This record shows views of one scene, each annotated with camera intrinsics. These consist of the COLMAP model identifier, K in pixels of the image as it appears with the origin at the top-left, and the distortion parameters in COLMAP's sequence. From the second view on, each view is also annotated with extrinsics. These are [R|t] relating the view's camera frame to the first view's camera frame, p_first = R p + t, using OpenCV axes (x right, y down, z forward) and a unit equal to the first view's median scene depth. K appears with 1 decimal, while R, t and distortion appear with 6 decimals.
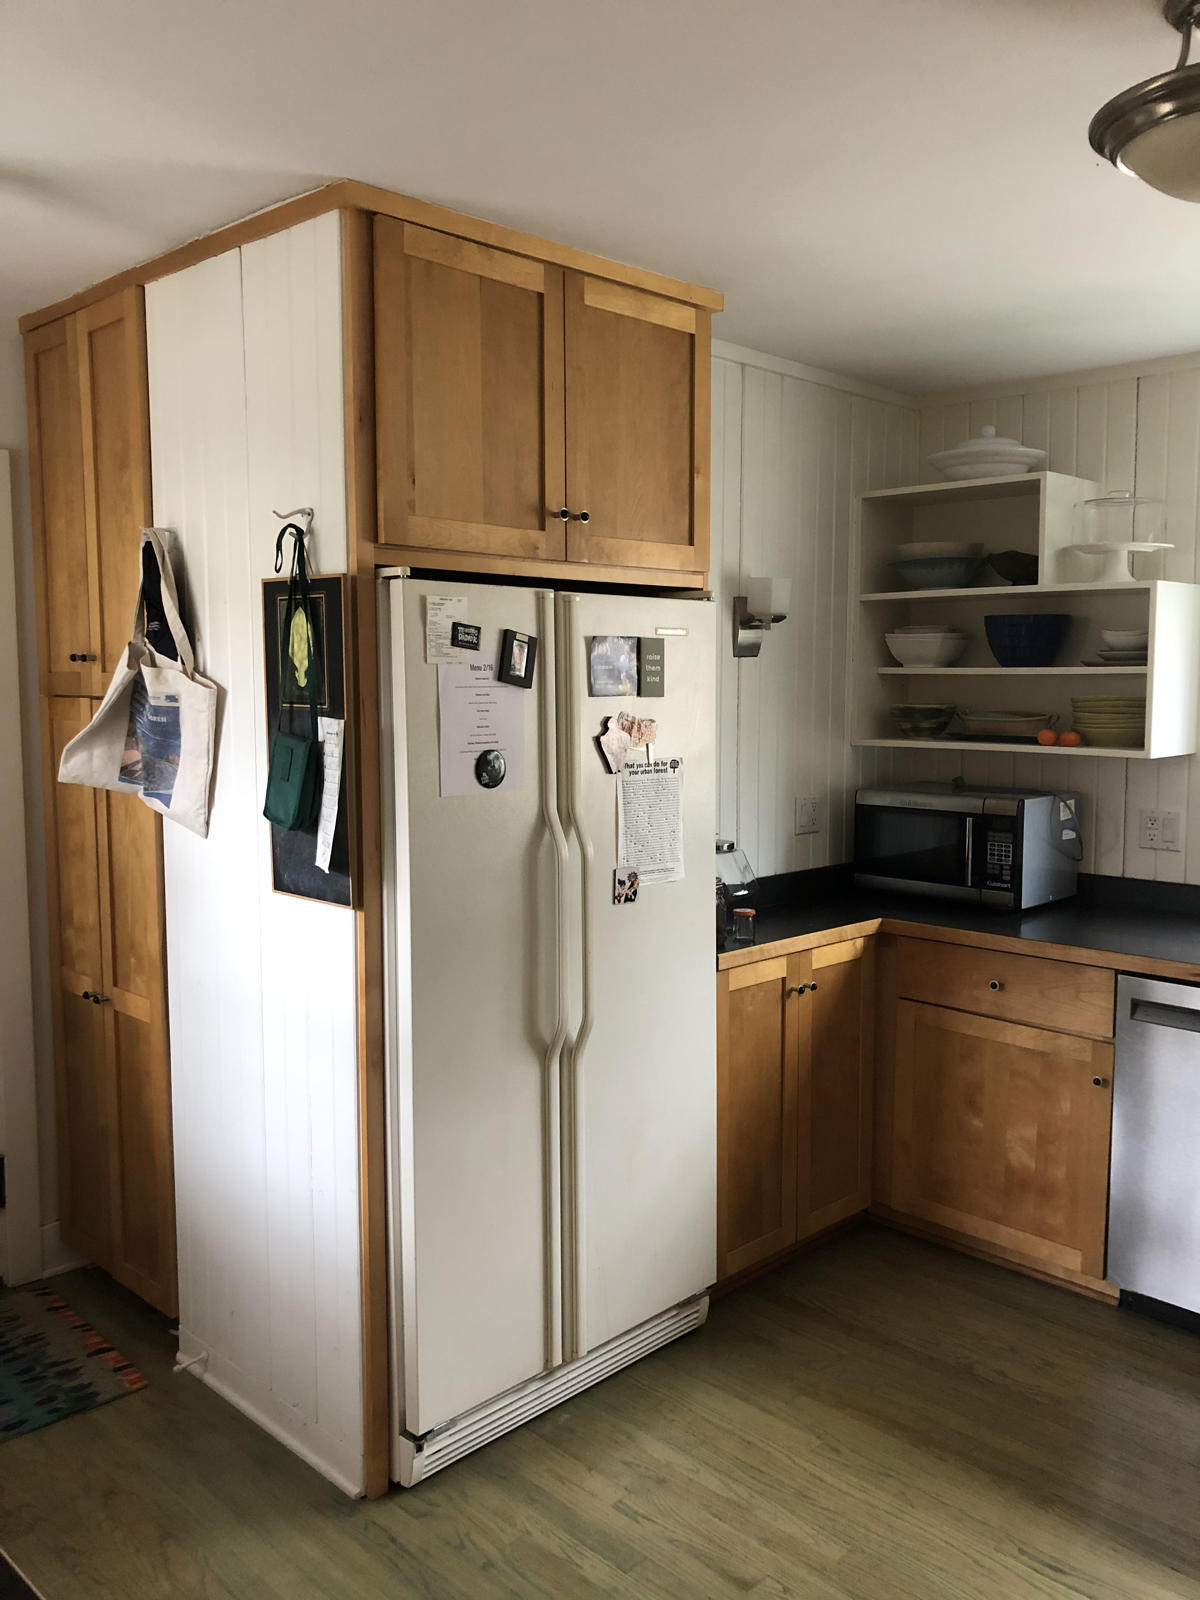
lens RADIAL K [[1298.5, 0, 595.0], [0, 1298.5, 793.1], [0, 0, 1]] dist [0.010527, -0.032782]
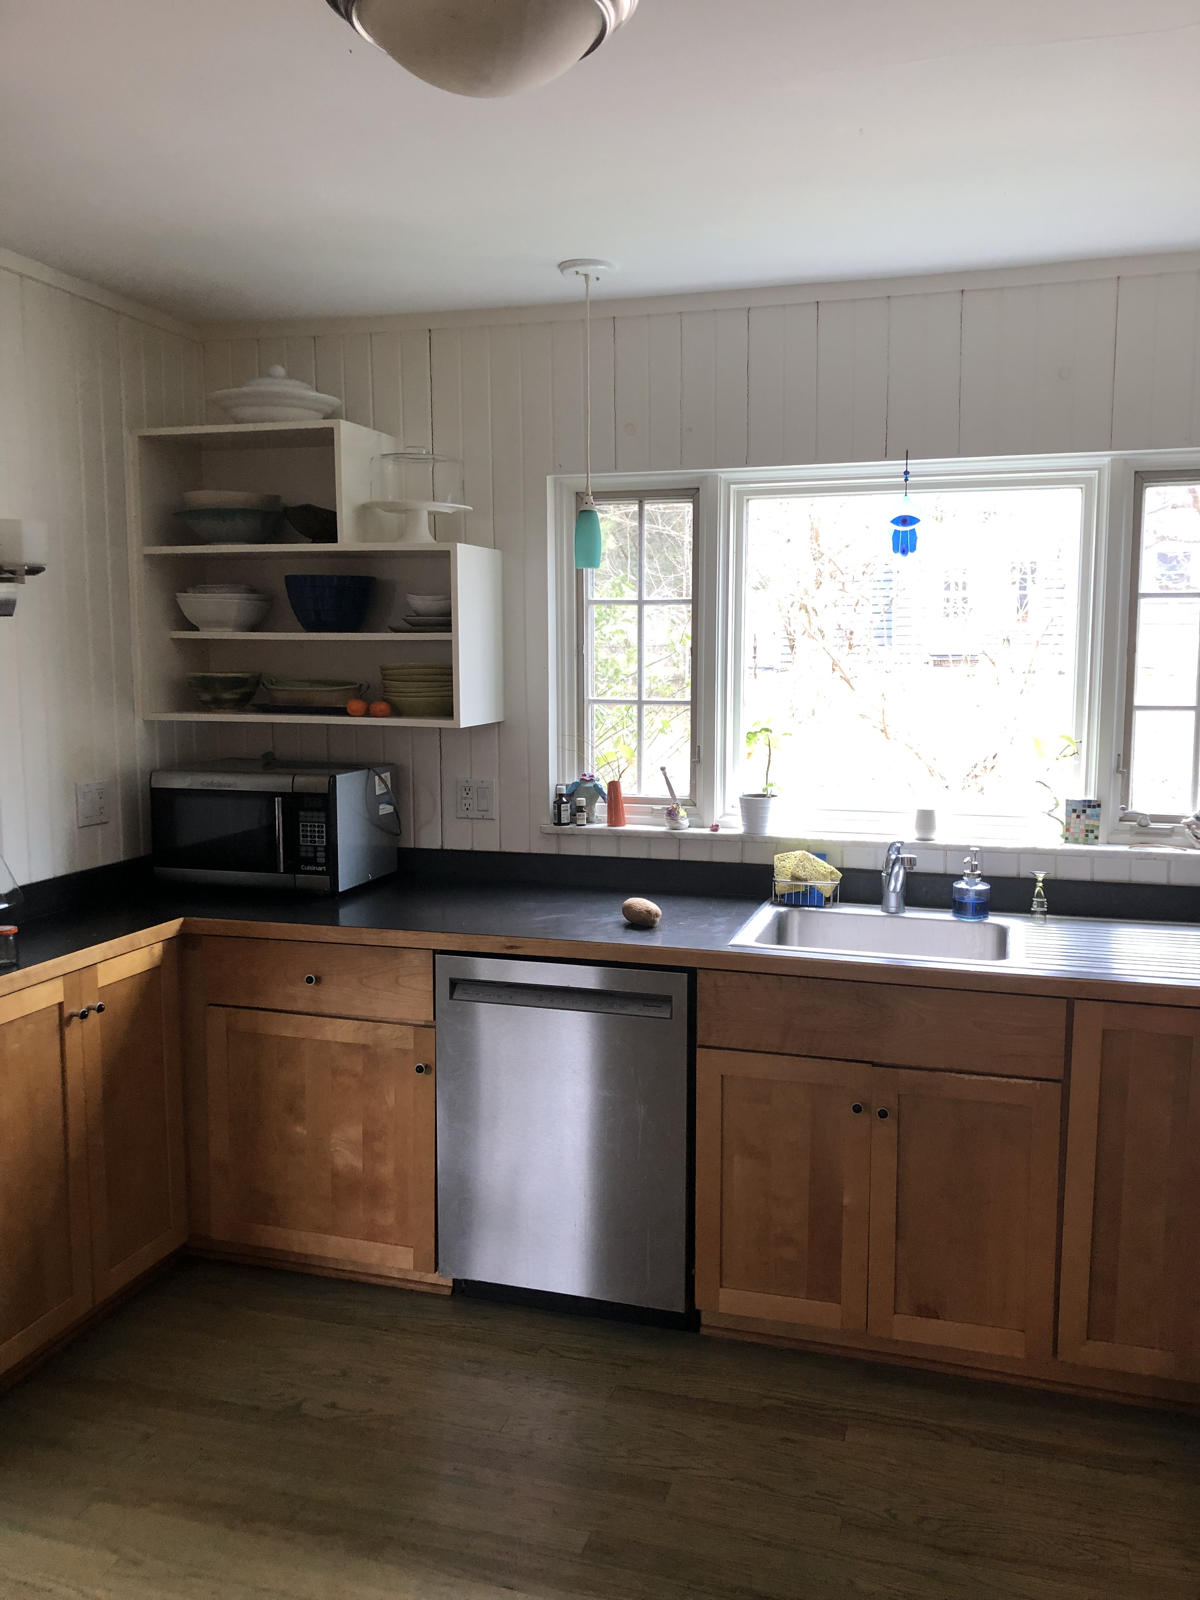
lens RADIAL K [[1298.5, 0, 595.0], [0, 1298.5, 793.1], [0, 0, 1]] dist [0.010527, -0.032782]
pose [[0.884238, -0.051533, 0.464185, 0.064668], [0.038640, 0.998559, 0.037252, -0.010158], [-0.465435, -0.015003, 0.884955, 0.094707]]
